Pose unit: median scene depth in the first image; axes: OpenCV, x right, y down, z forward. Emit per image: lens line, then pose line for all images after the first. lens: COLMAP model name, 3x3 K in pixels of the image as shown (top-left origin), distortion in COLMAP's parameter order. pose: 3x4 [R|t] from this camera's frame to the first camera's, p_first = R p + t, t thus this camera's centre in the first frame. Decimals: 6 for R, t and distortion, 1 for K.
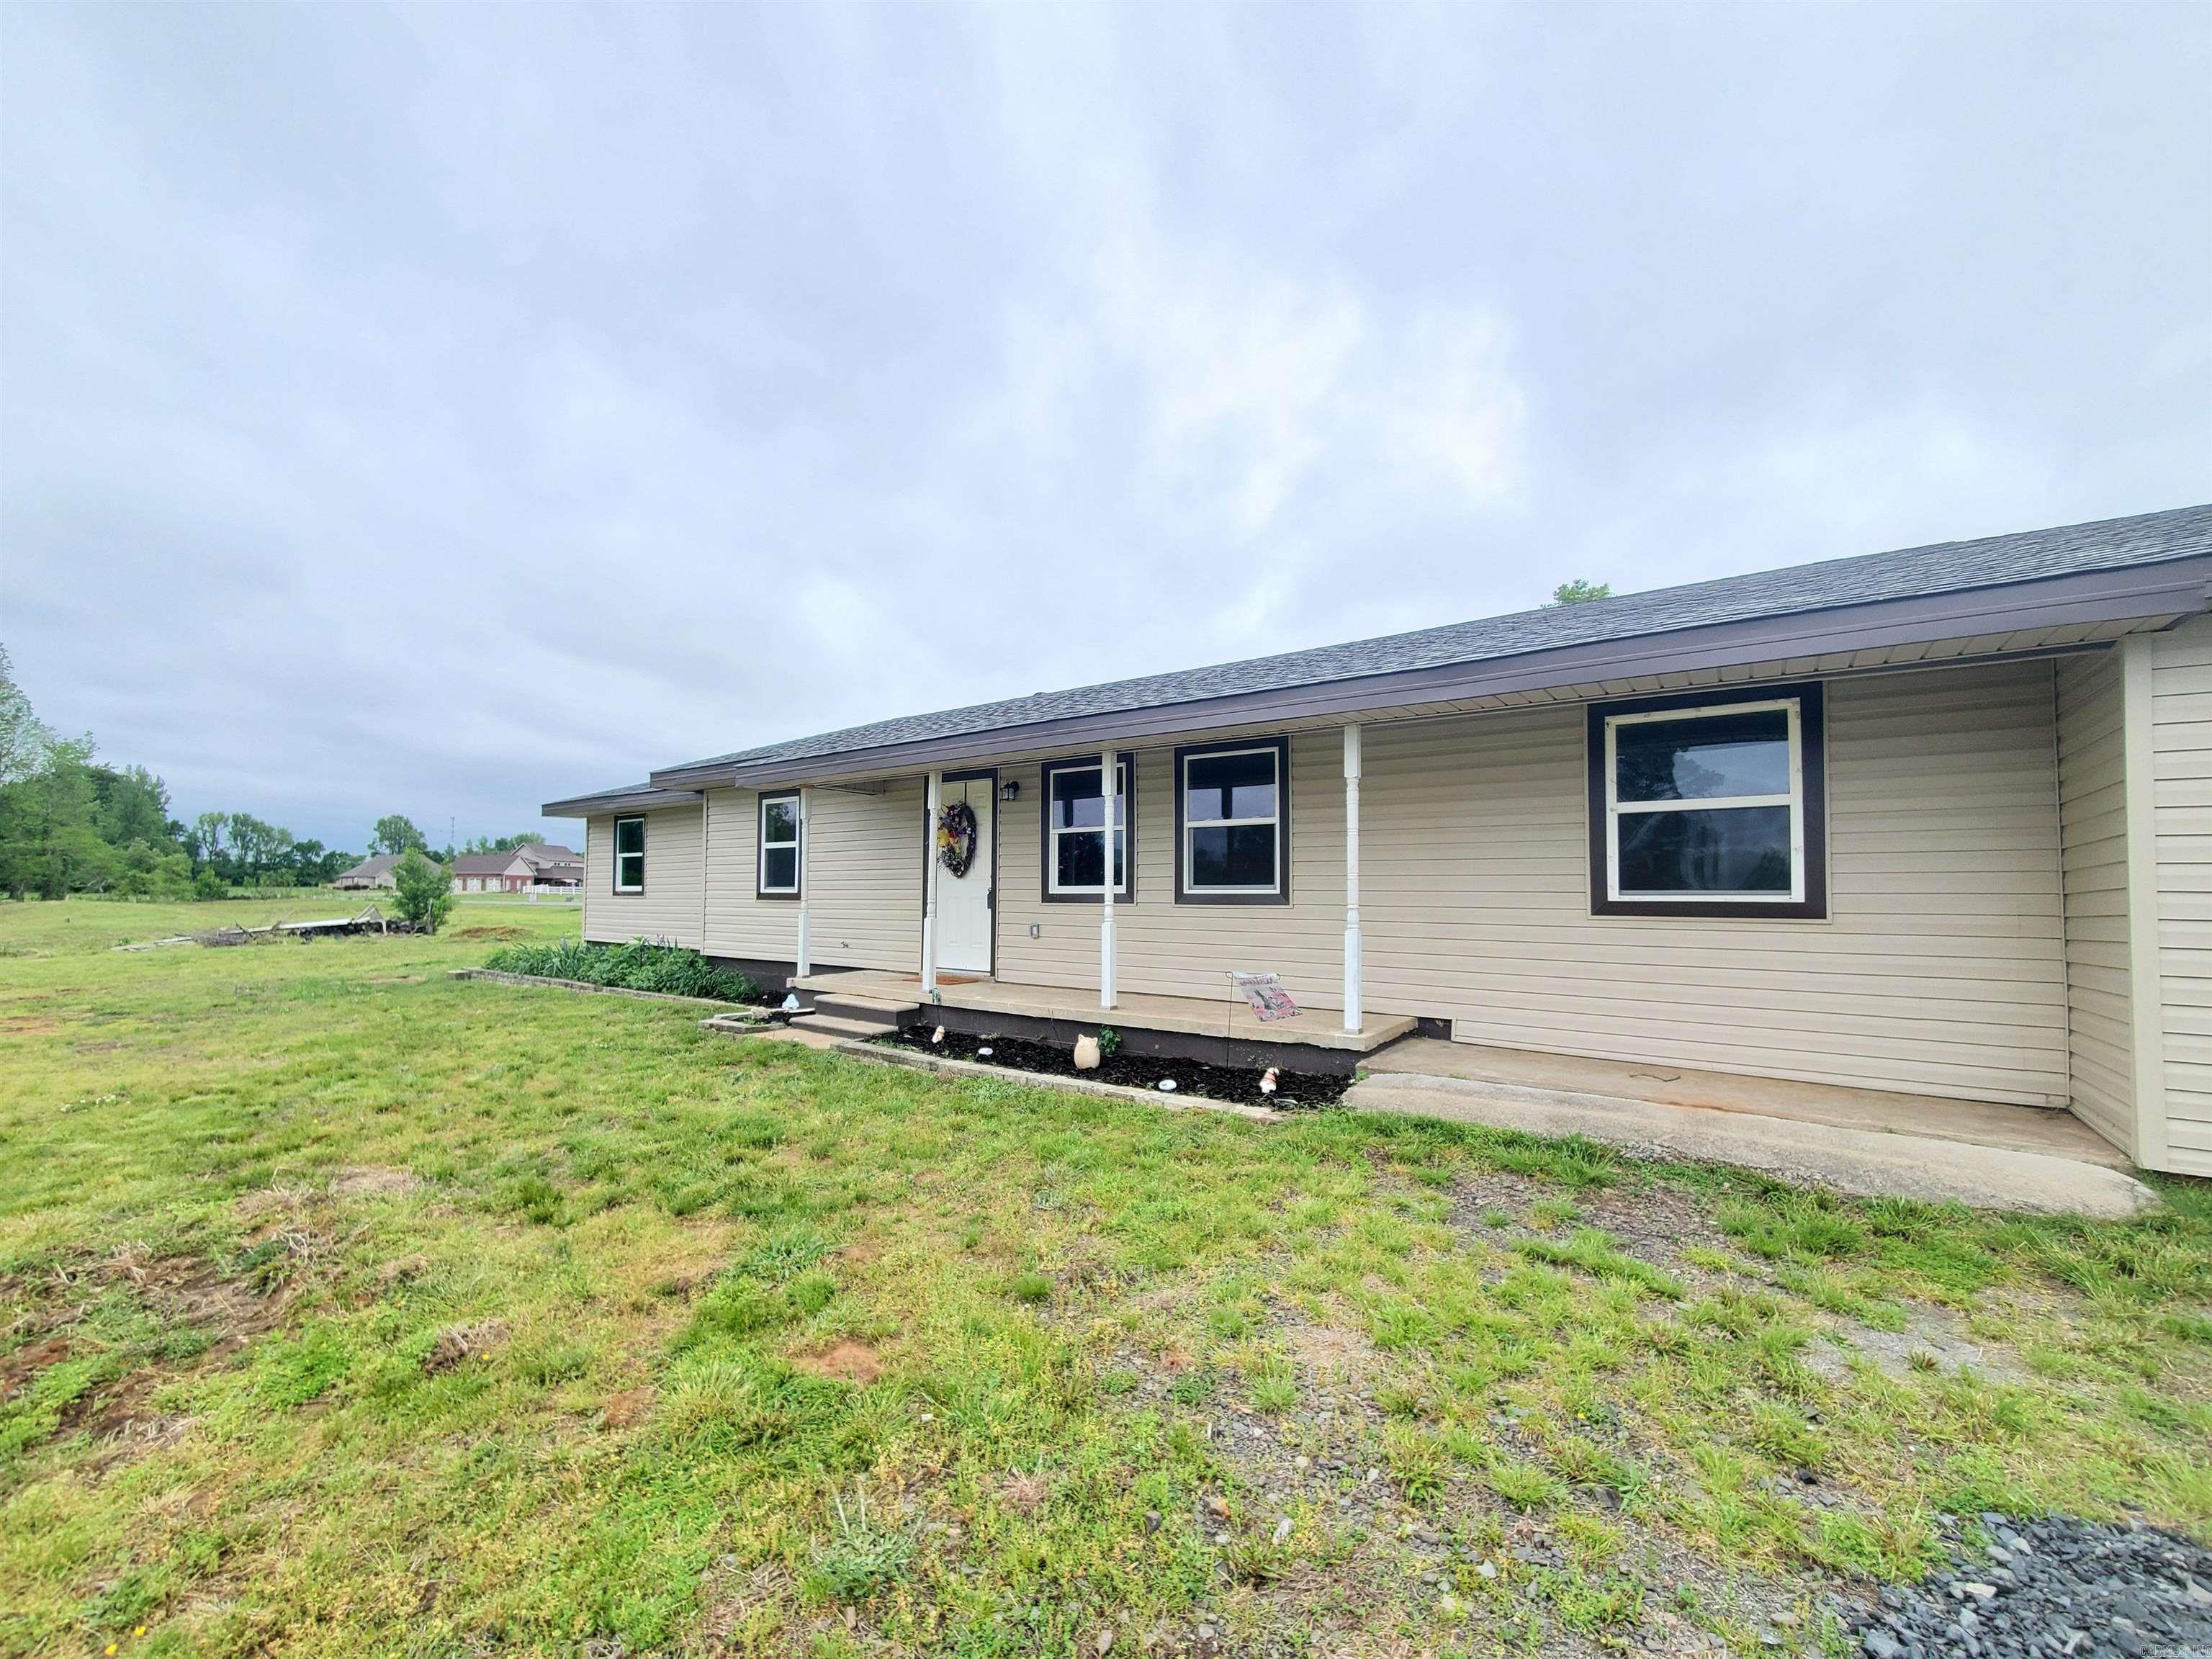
lens RADIAL K [[899.4, 0, 1073.2], [0, 899.4, 858.8], [0, 0, 1]] dist [-0.000083, -0.000164]
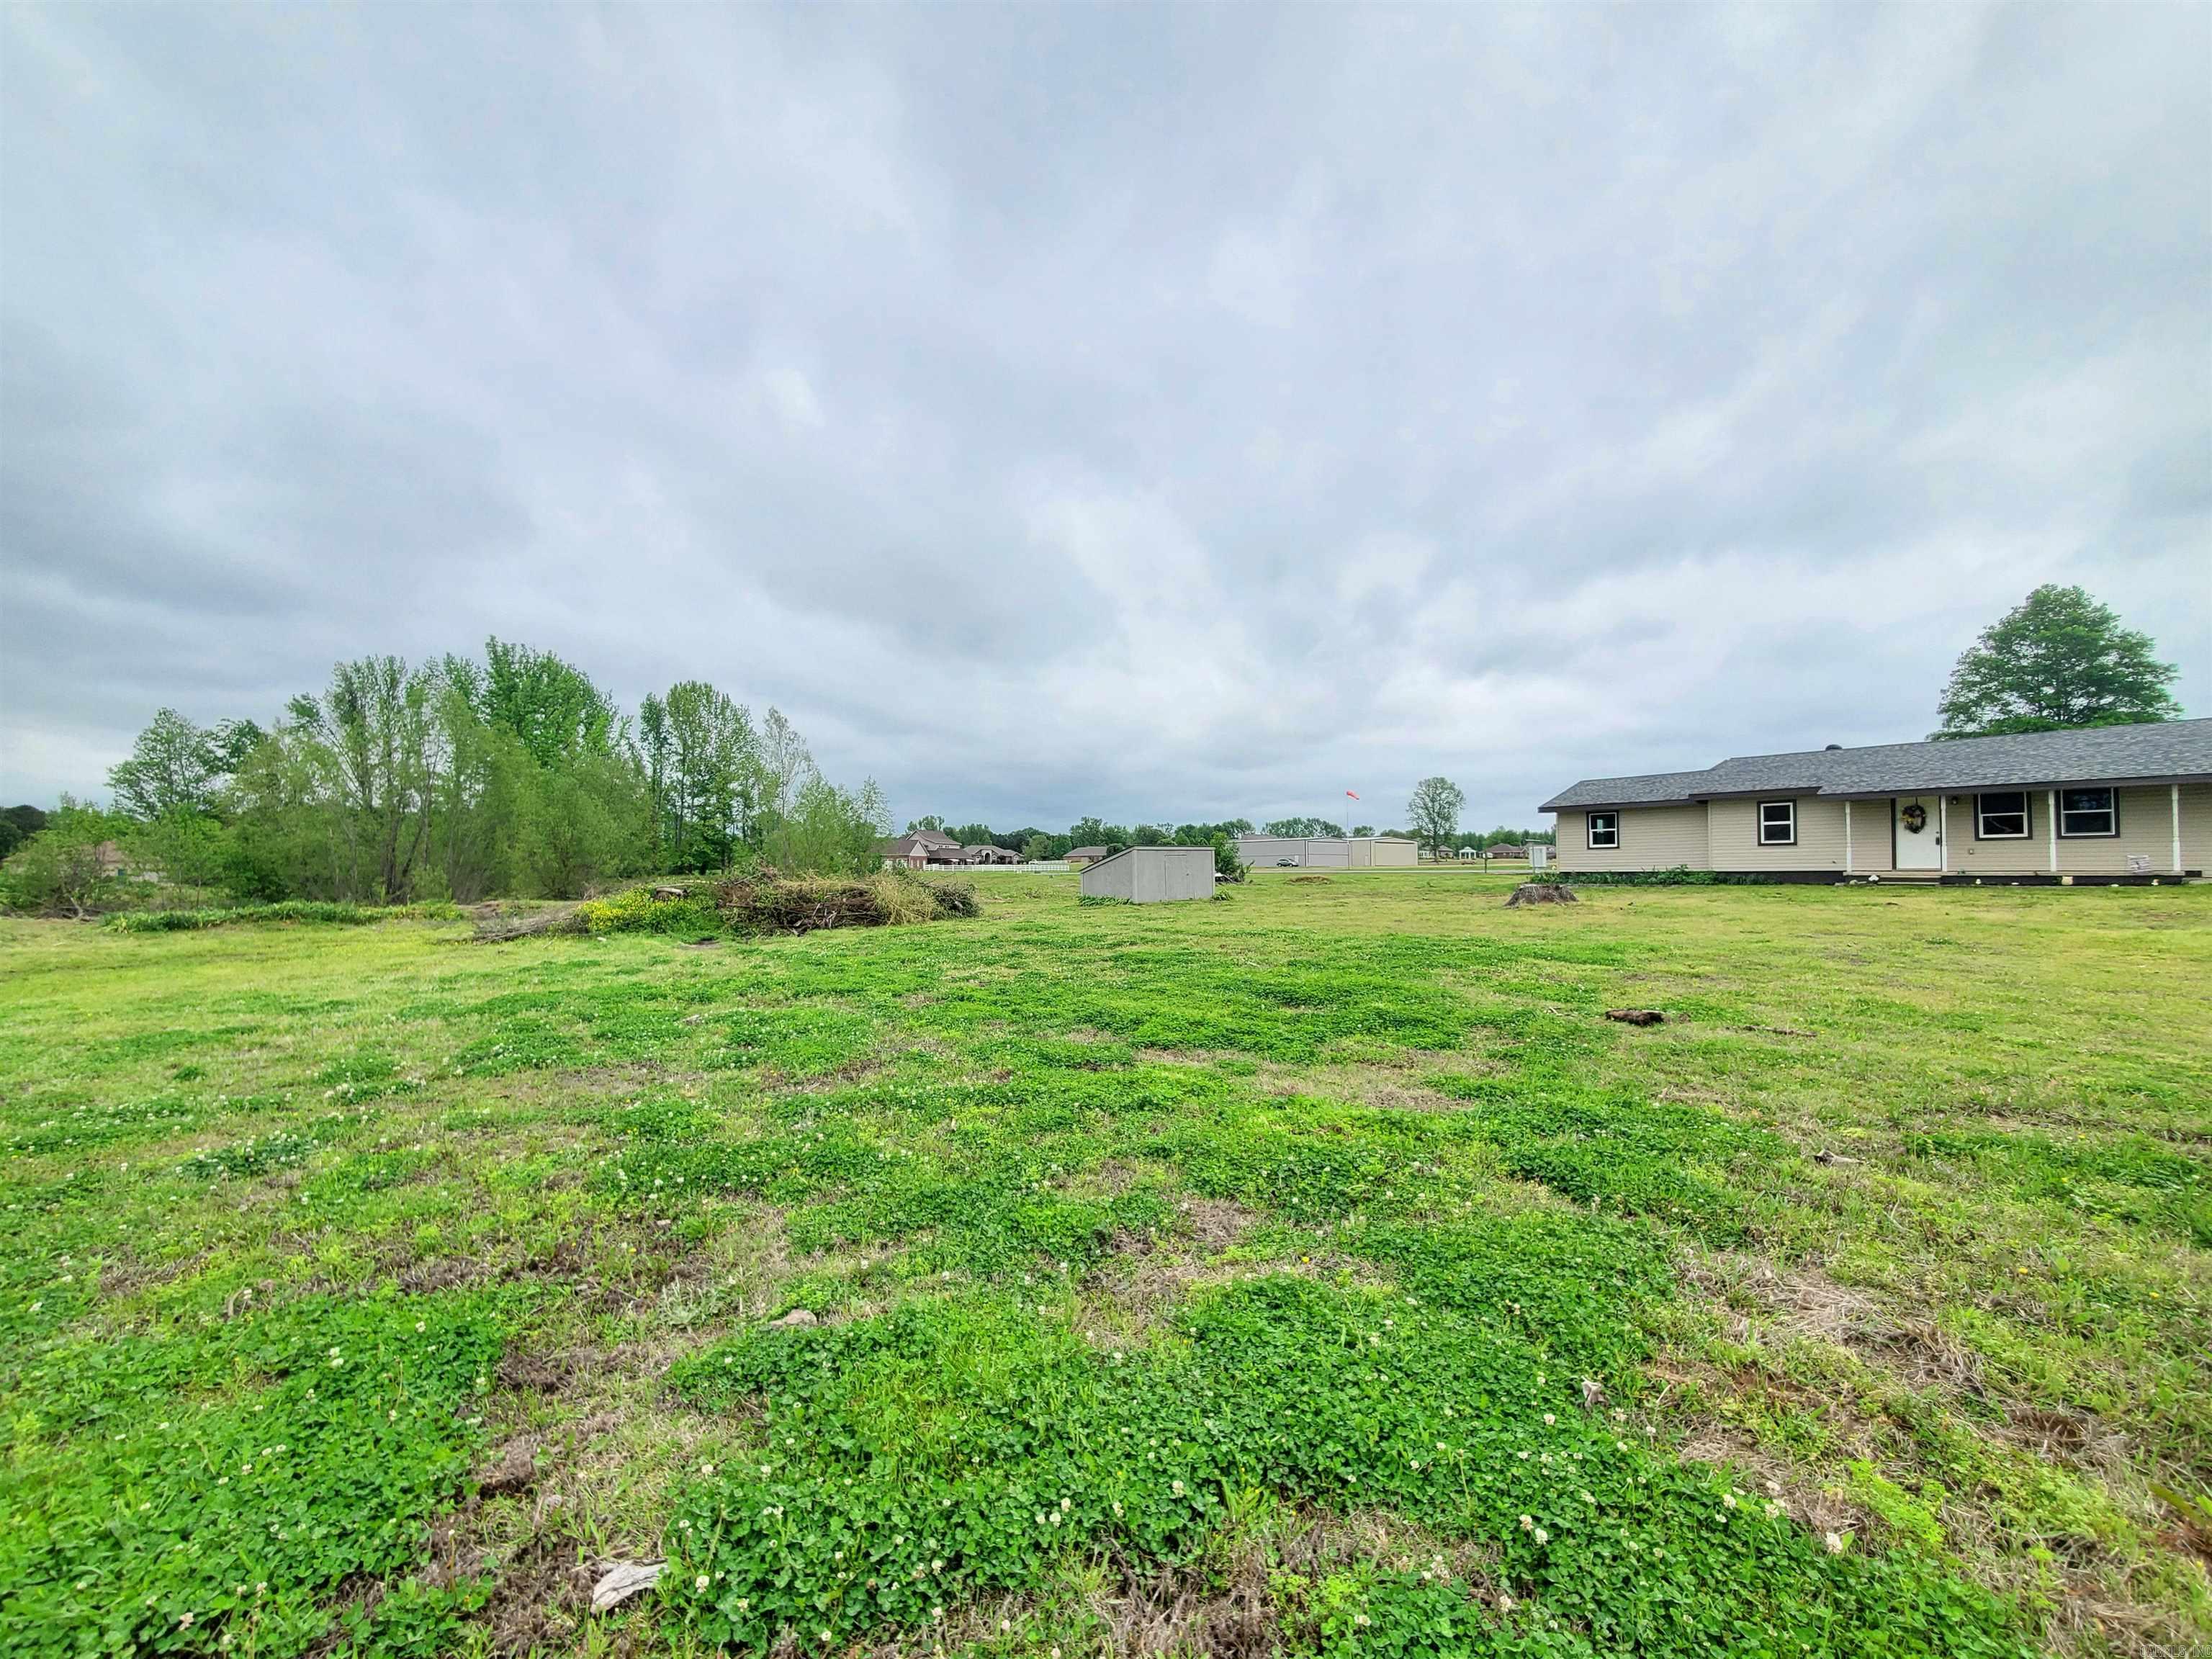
lens RADIAL K [[891.9, 0, 1096.2], [0, 891.9, 860.2], [0, 0, 1]] dist [-0.000500, -0.000428]
pose [[0.972871, -0.016439, -0.230762, -2.445188], [0.022865, 0.999421, 0.025197, -0.028465], [0.230214, -0.029790, 0.972684, -2.746231]]
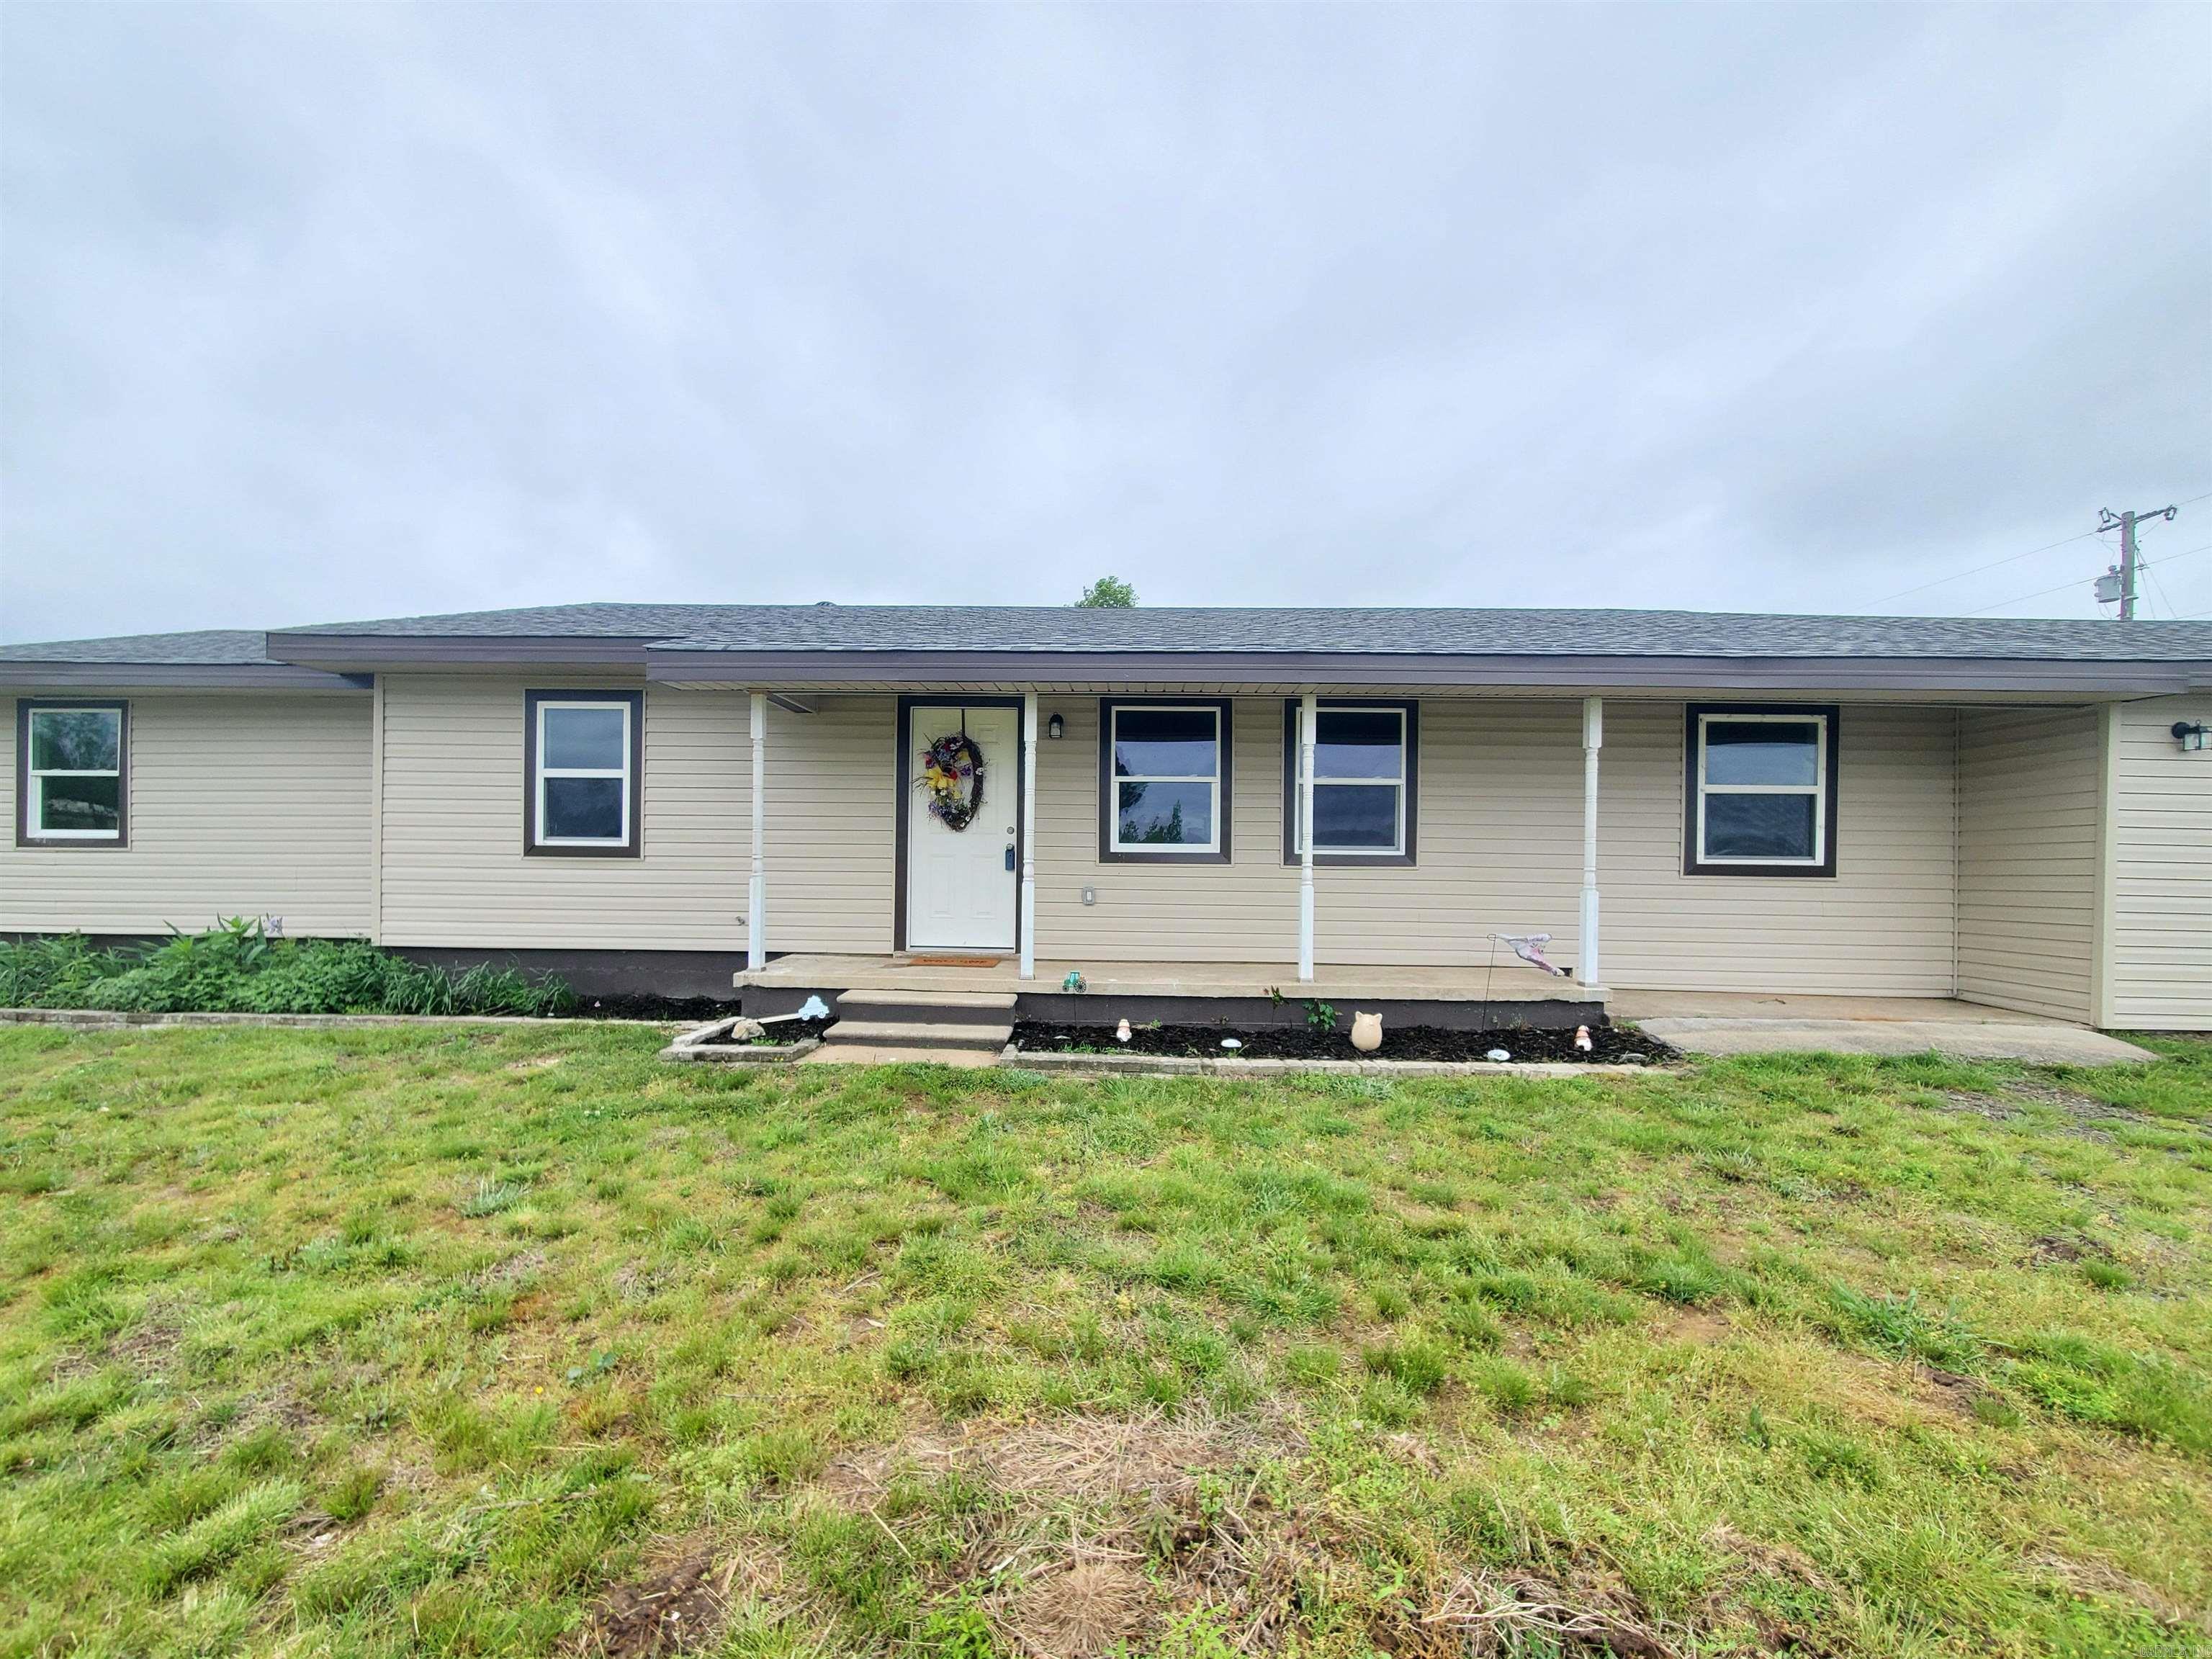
lens RADIAL K [[891.9, 0, 1096.2], [0, 891.9, 860.2], [0, 0, 1]] dist [-0.000500, -0.000428]
pose [[0.810481, 0.005068, 0.585742, -0.637501], [-0.032318, 0.998826, 0.036075, 0.019472], [-0.584872, -0.048168, 0.809694, 0.393332]]
